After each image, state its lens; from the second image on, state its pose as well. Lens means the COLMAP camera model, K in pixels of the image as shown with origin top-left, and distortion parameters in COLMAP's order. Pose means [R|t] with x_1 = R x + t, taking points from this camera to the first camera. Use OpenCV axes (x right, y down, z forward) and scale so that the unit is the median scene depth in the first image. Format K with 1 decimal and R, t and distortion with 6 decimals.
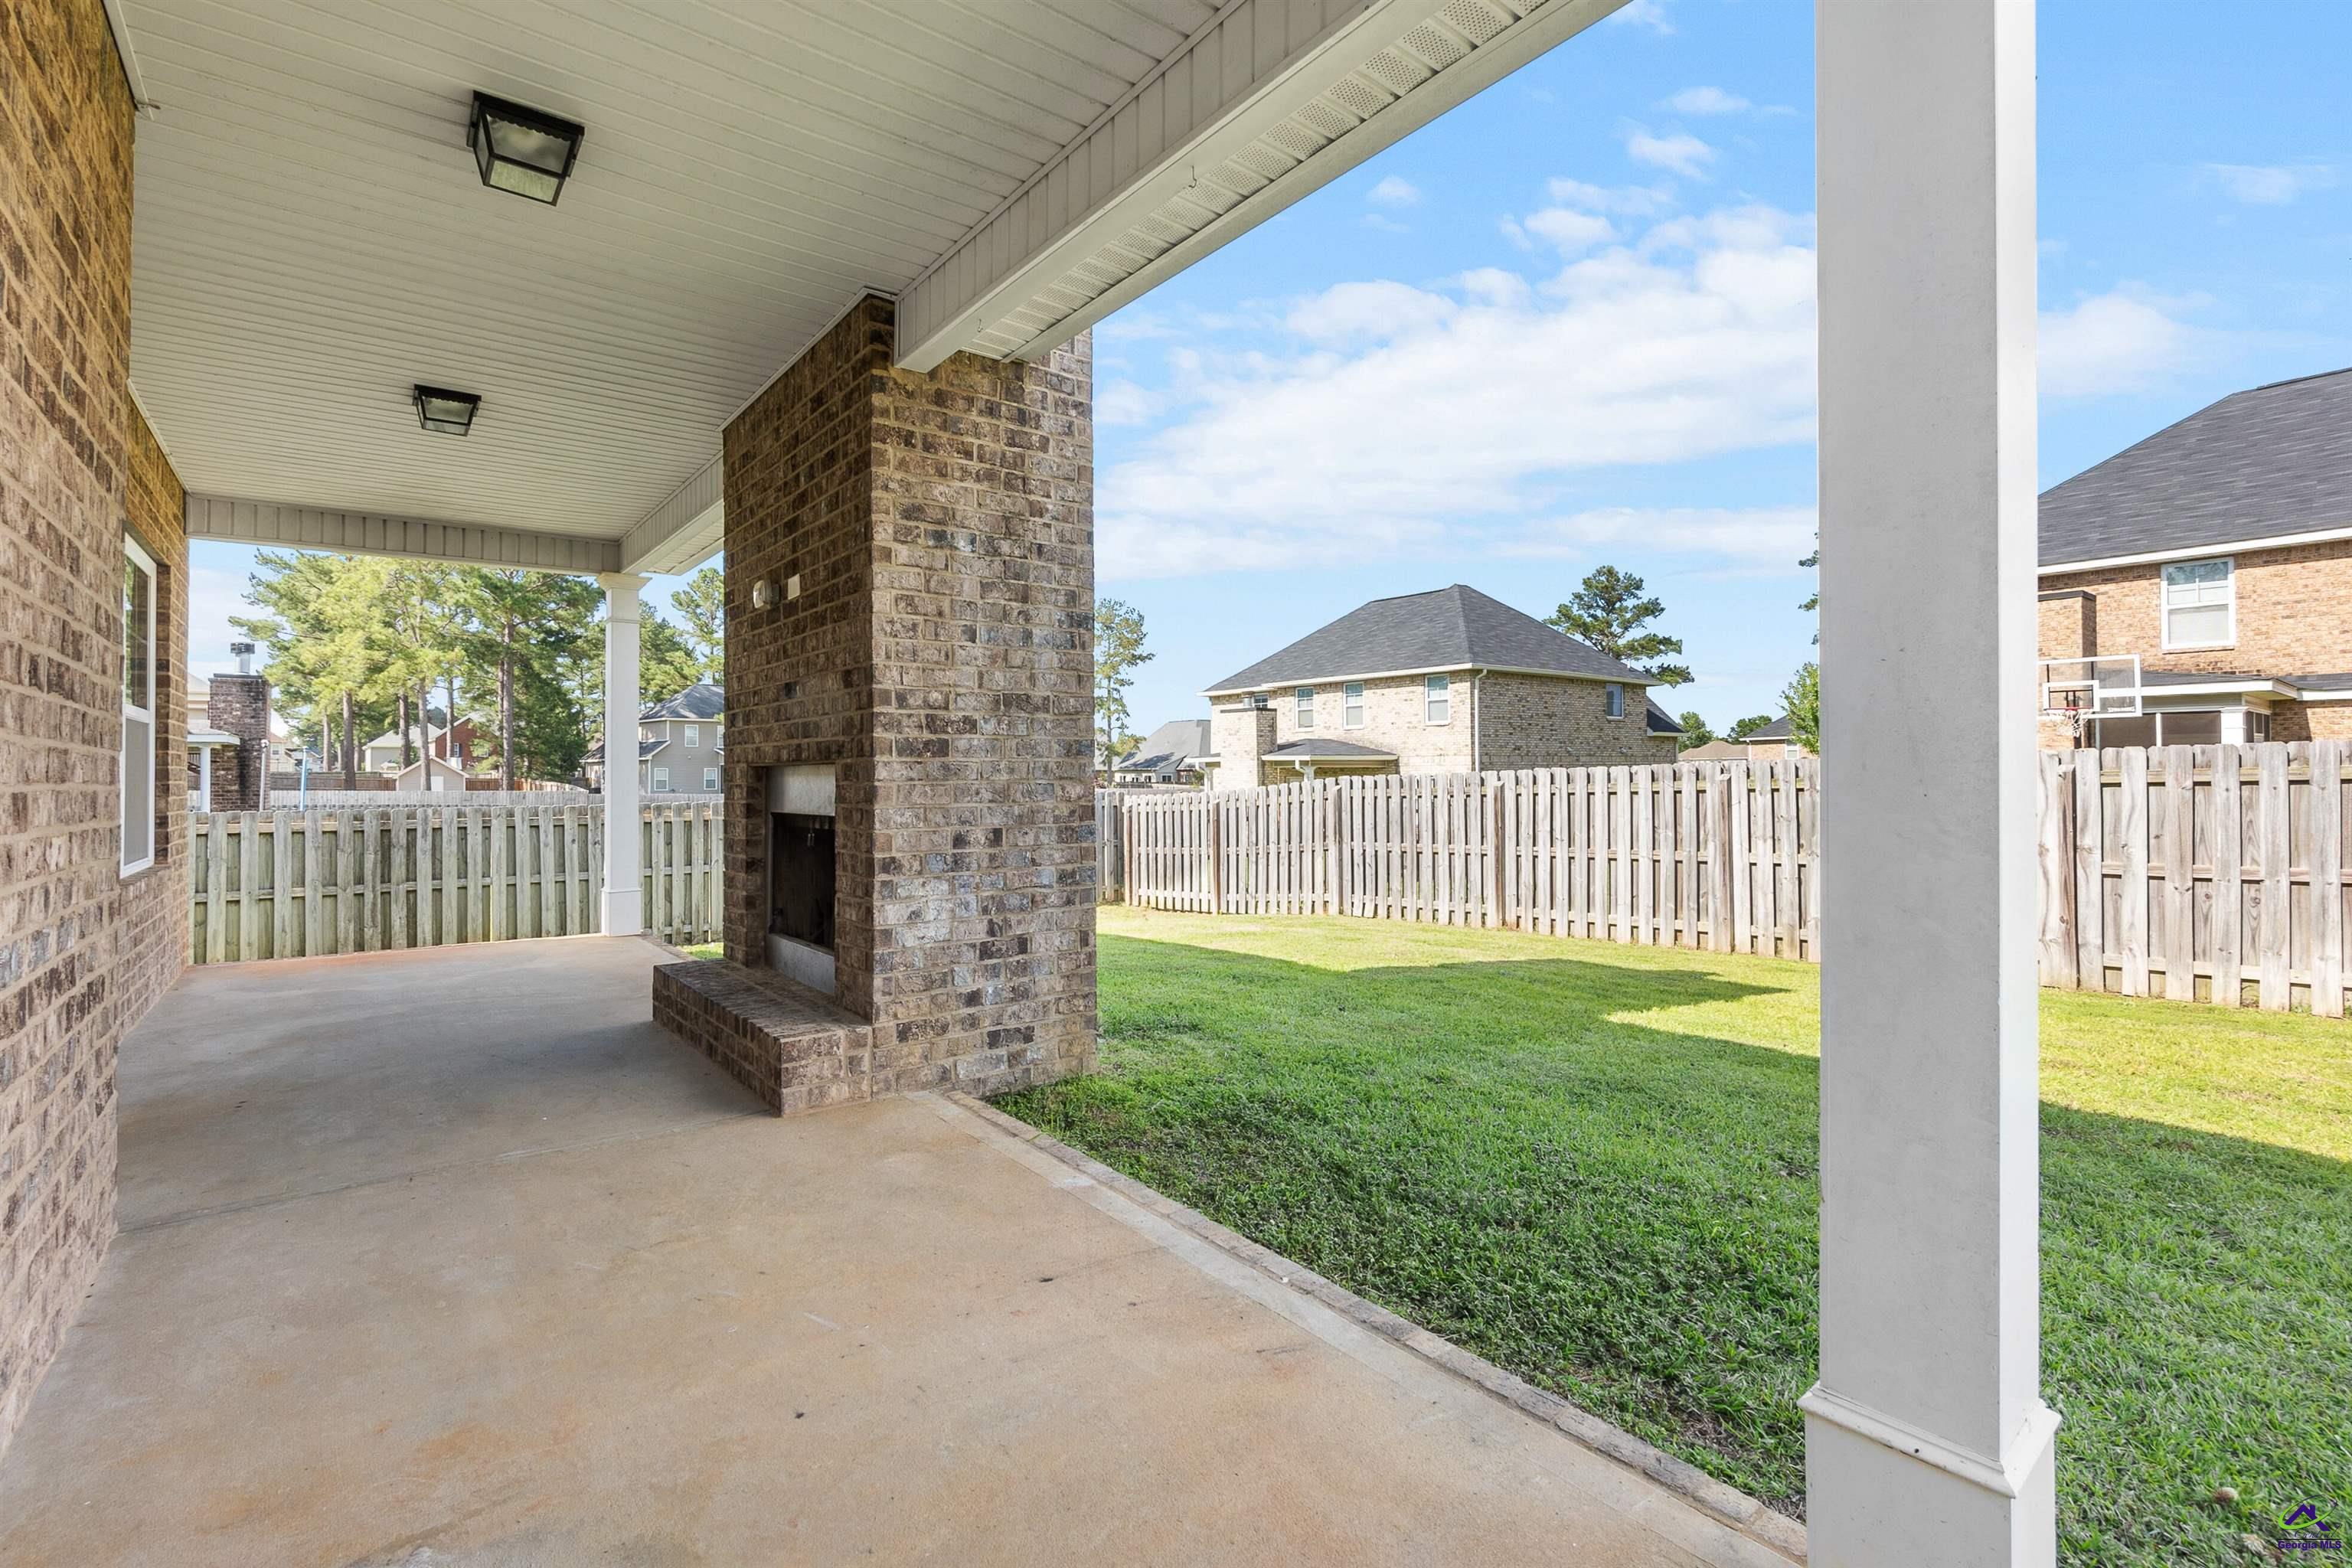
lens RADIAL K [[1044.6, 0, 1134.4], [0, 1044.6, 758.0], [0, 0, 1]] dist [-0.000104, -0.000634]
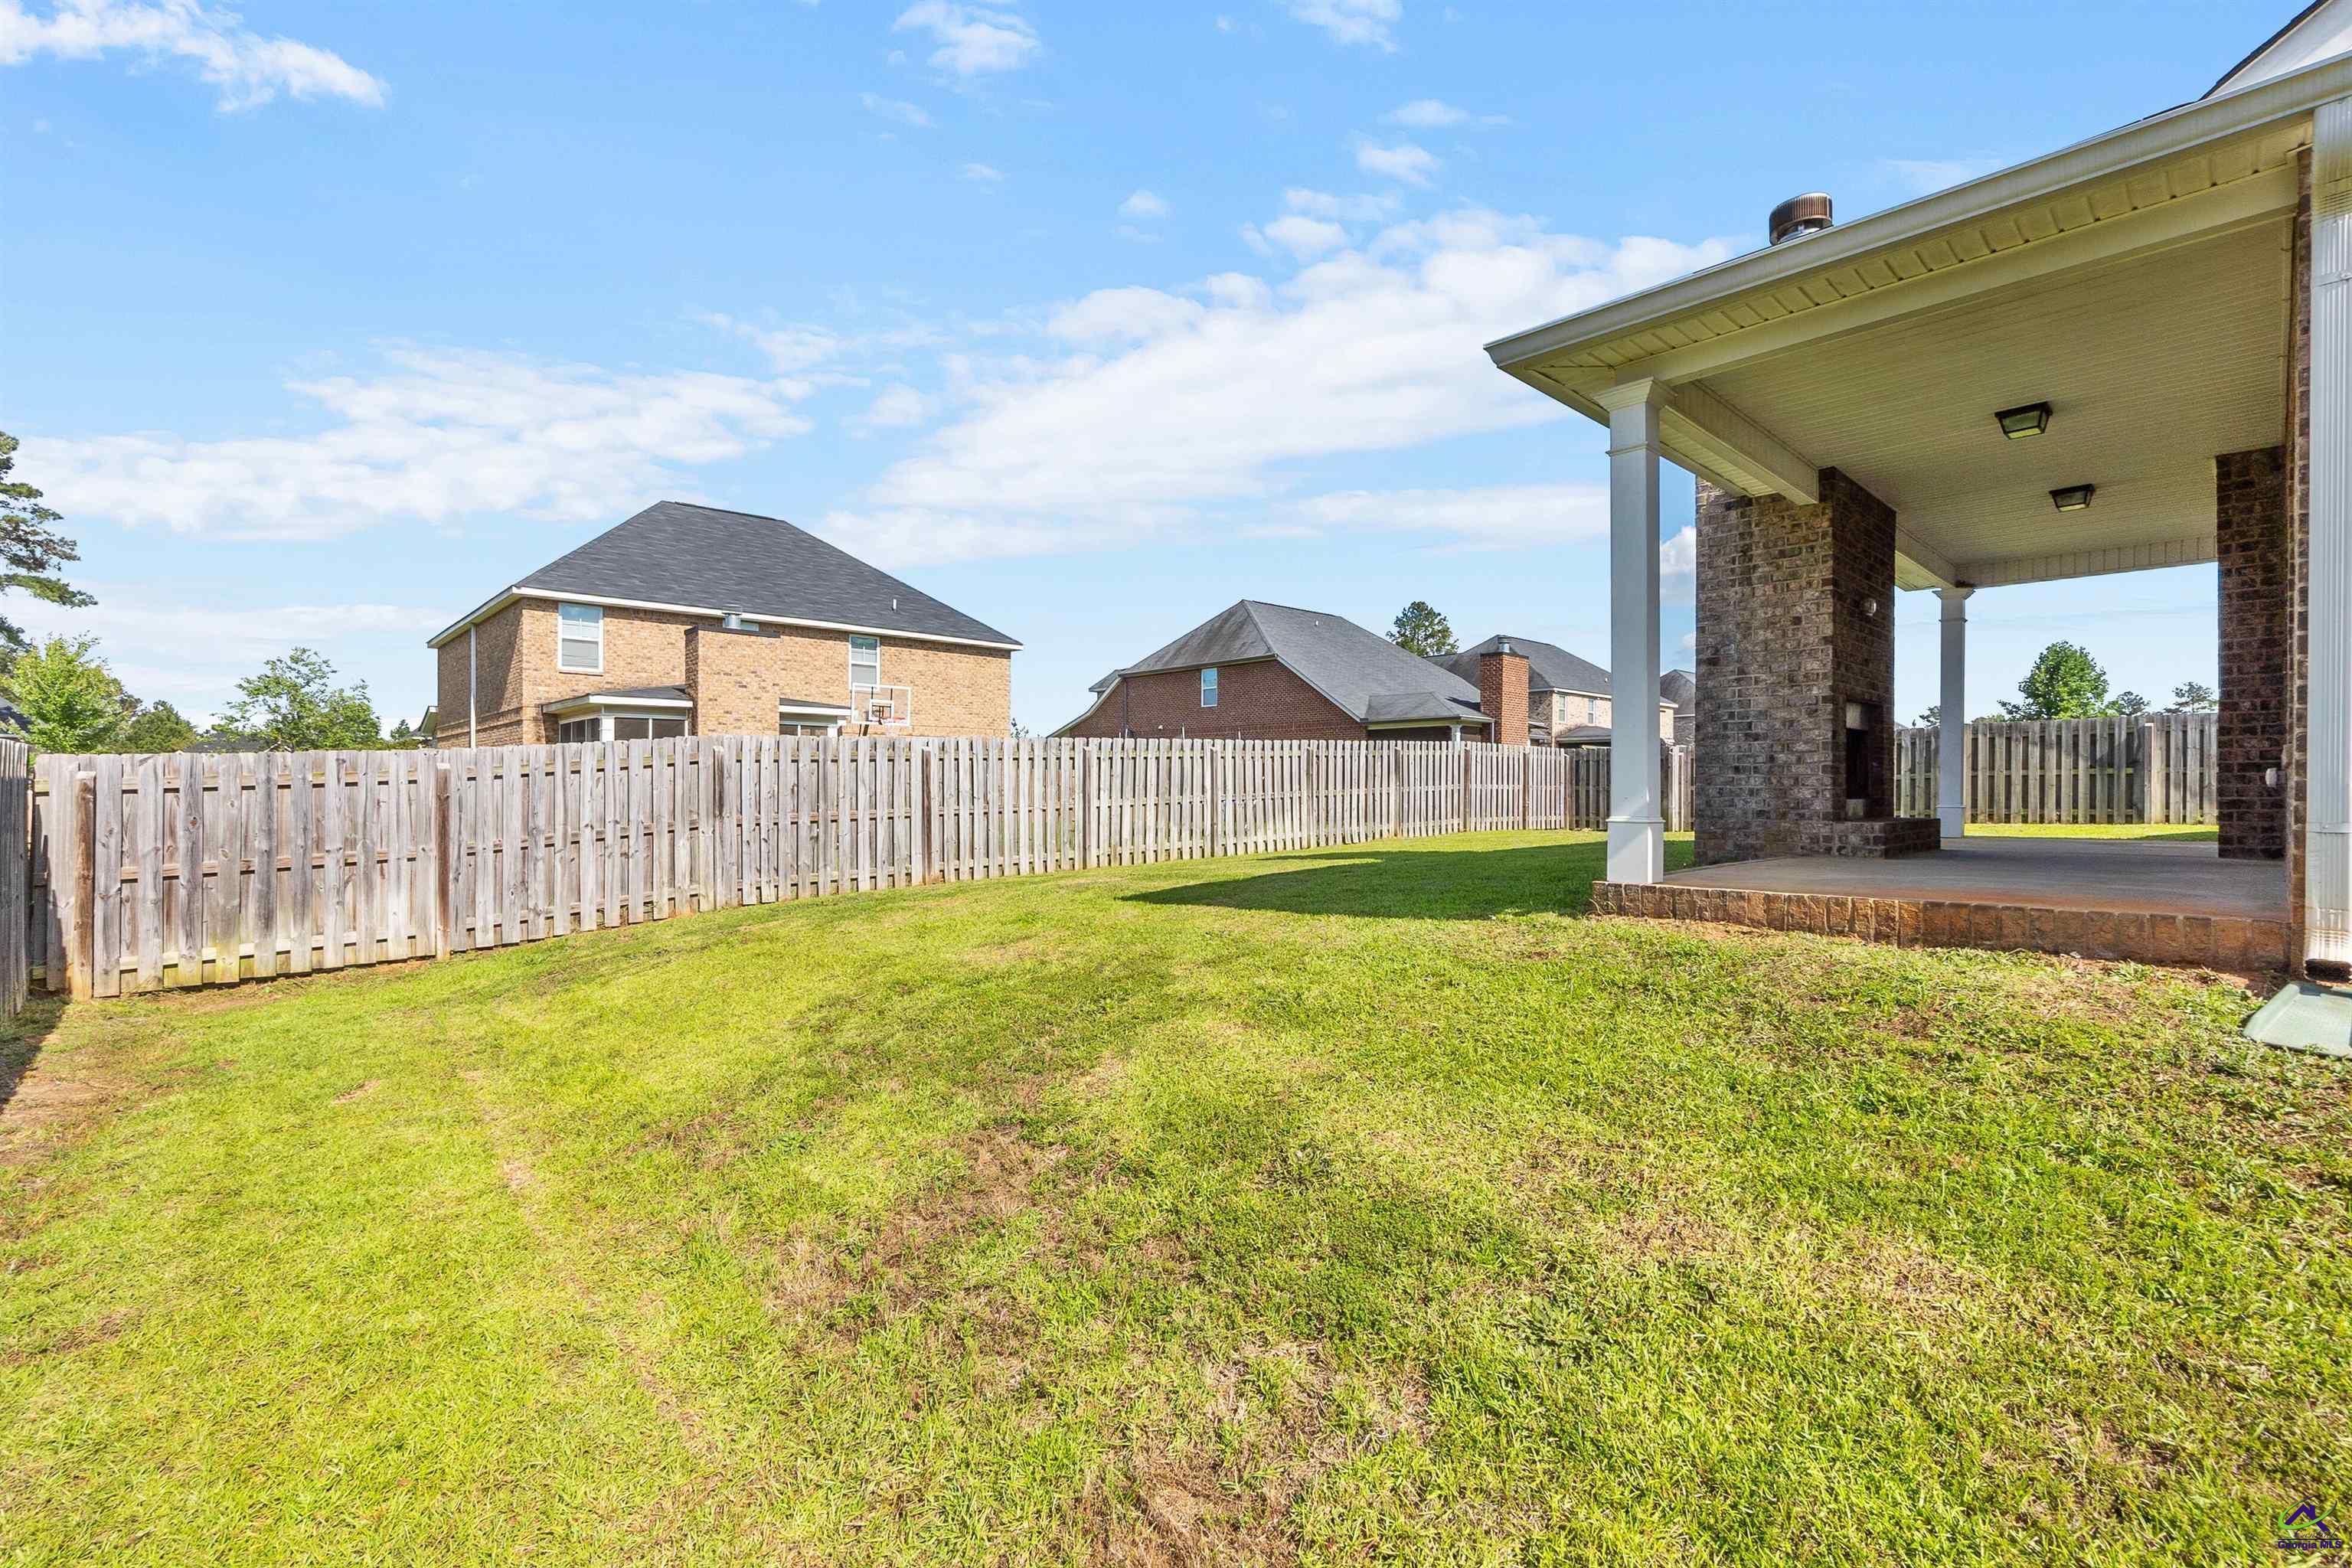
lens RADIAL K [[1027.5, 0, 1176.0], [0, 1027.5, 784.0], [0, 0, 1]] dist [0.000694, 0.000110]
pose [[-0.102244, 0.011327, 0.994695, -2.135566], [-0.016341, 0.999781, -0.013065, 0.207318], [-0.994625, -0.017591, -0.102037, 2.526381]]
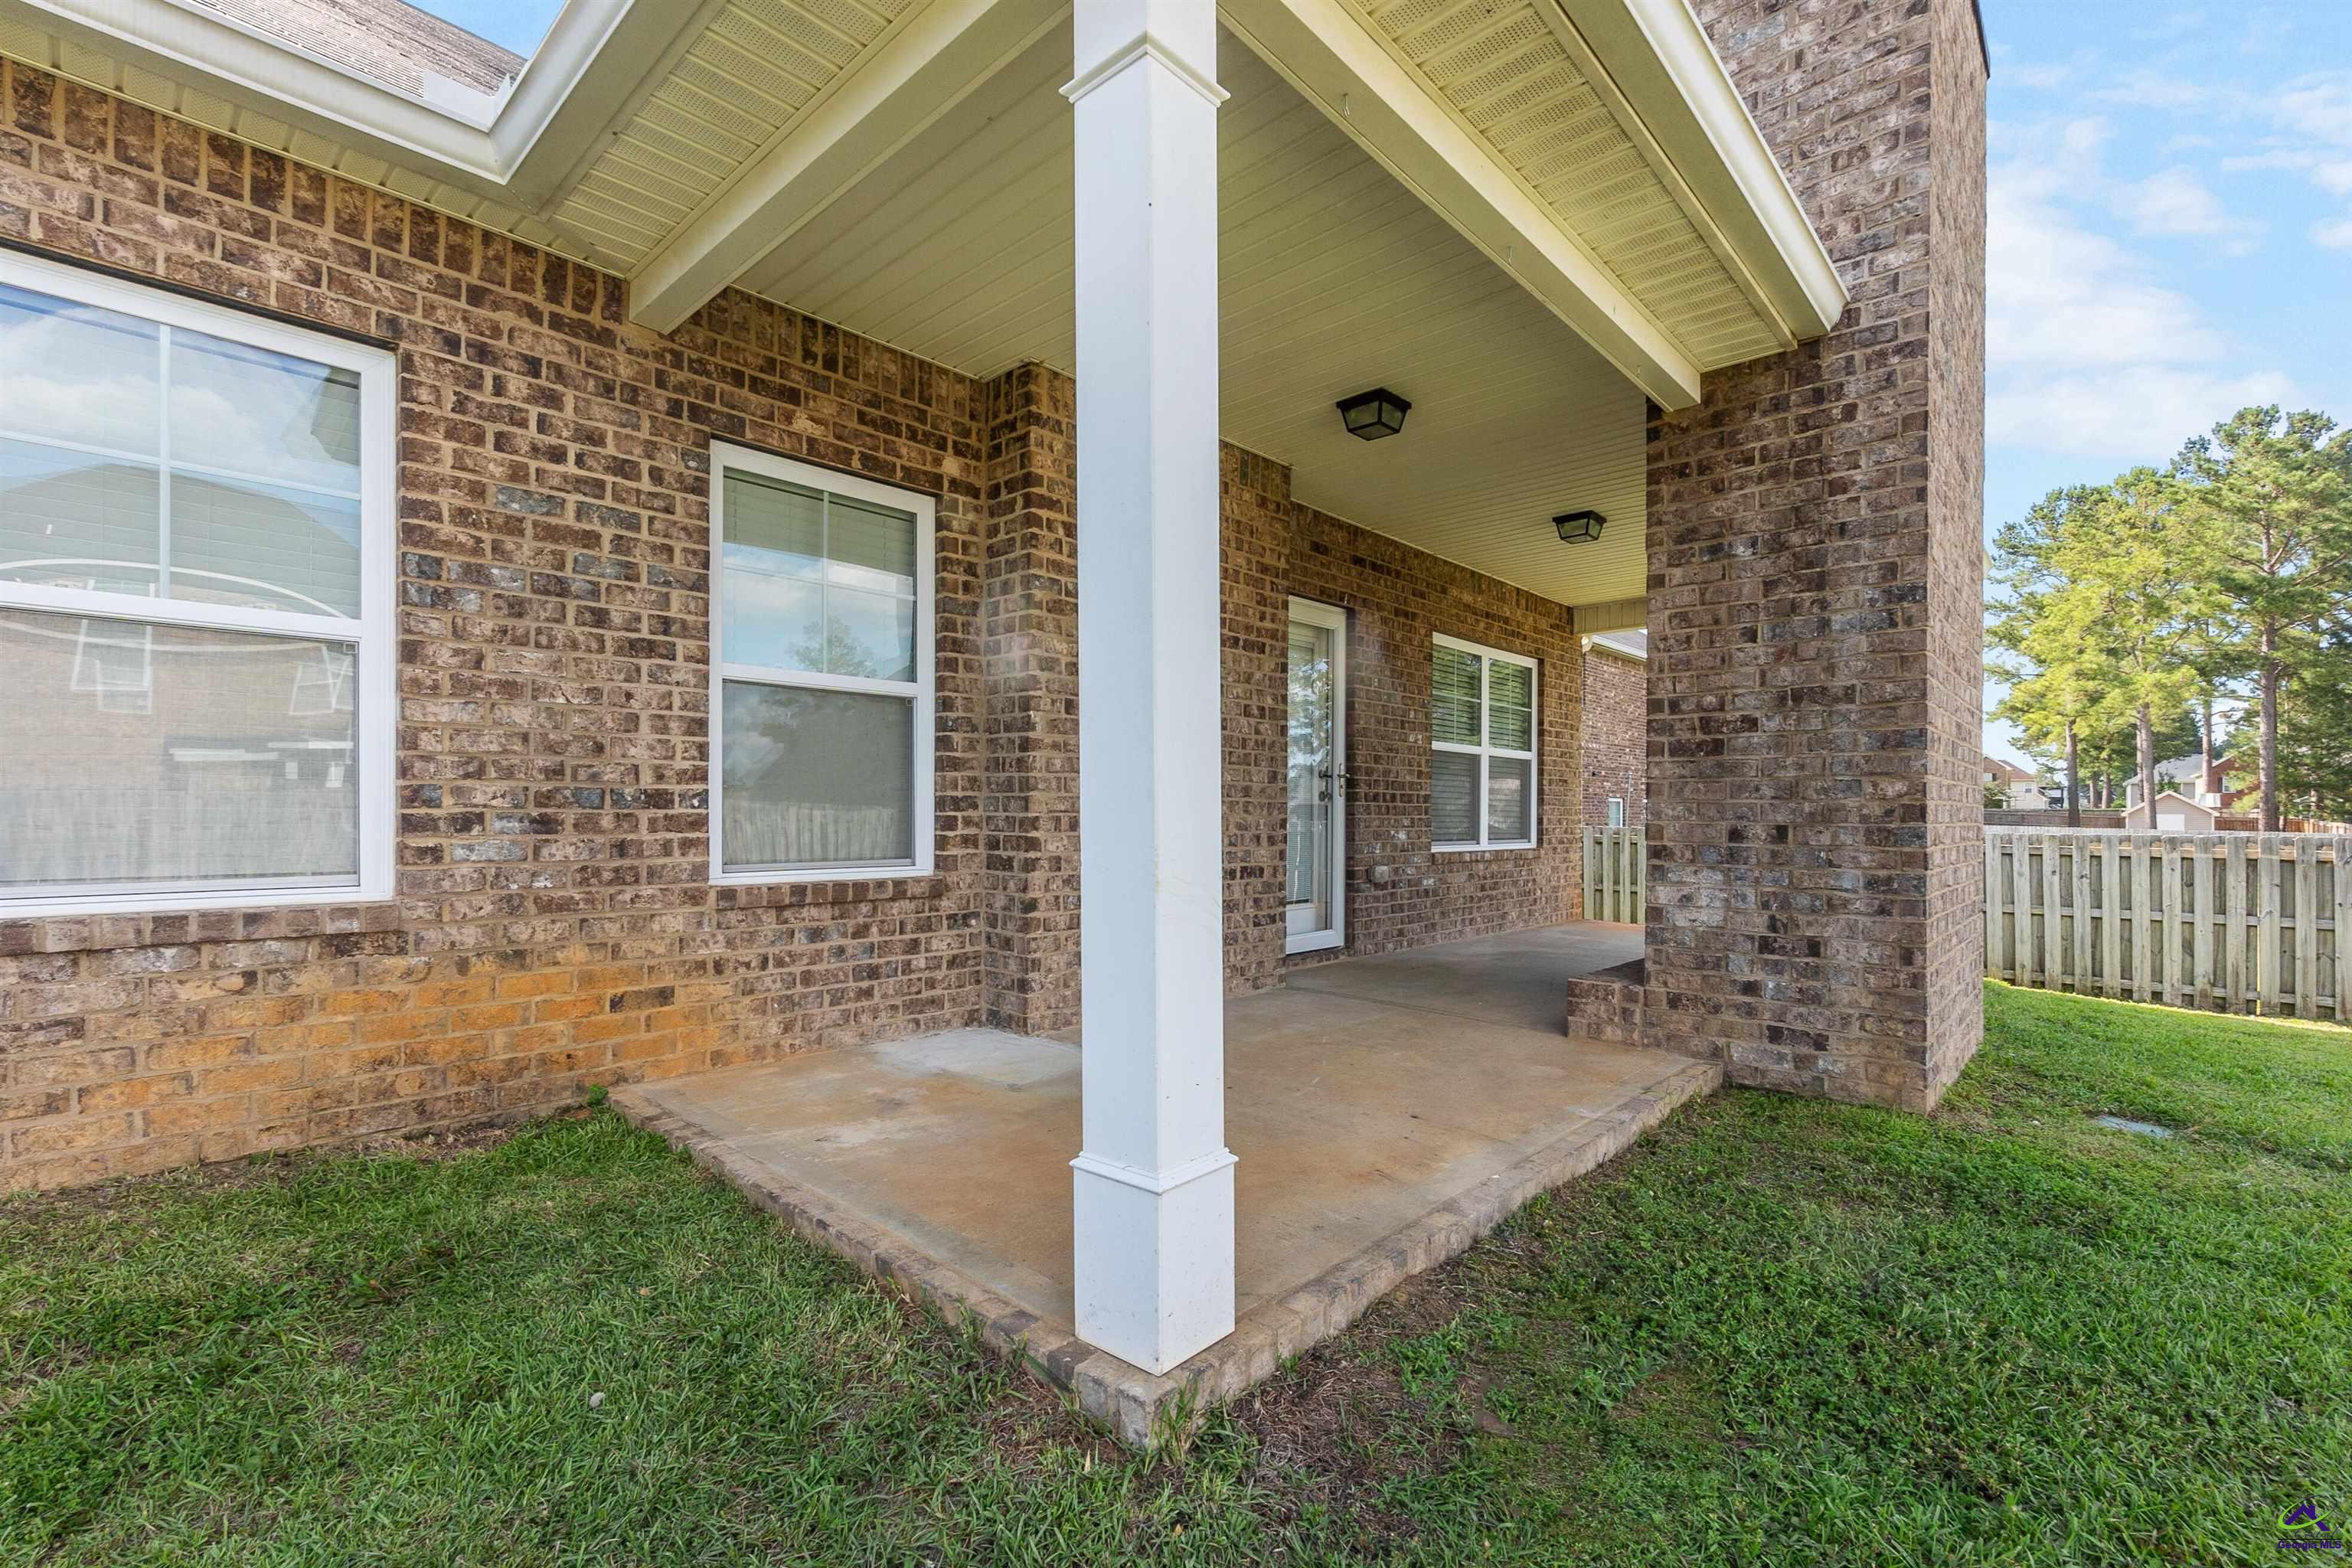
lens RADIAL K [[1037.5, 0, 1183.6], [0, 1037.5, 818.0], [0, 0, 1]] dist [-0.009564, 0.000431]
pose [[0.177186, 0.012549, -0.984097, 0.695023], [0.007208, 0.999875, 0.014048, 0.040080], [0.984151, -0.009583, 0.177074, 0.249255]]
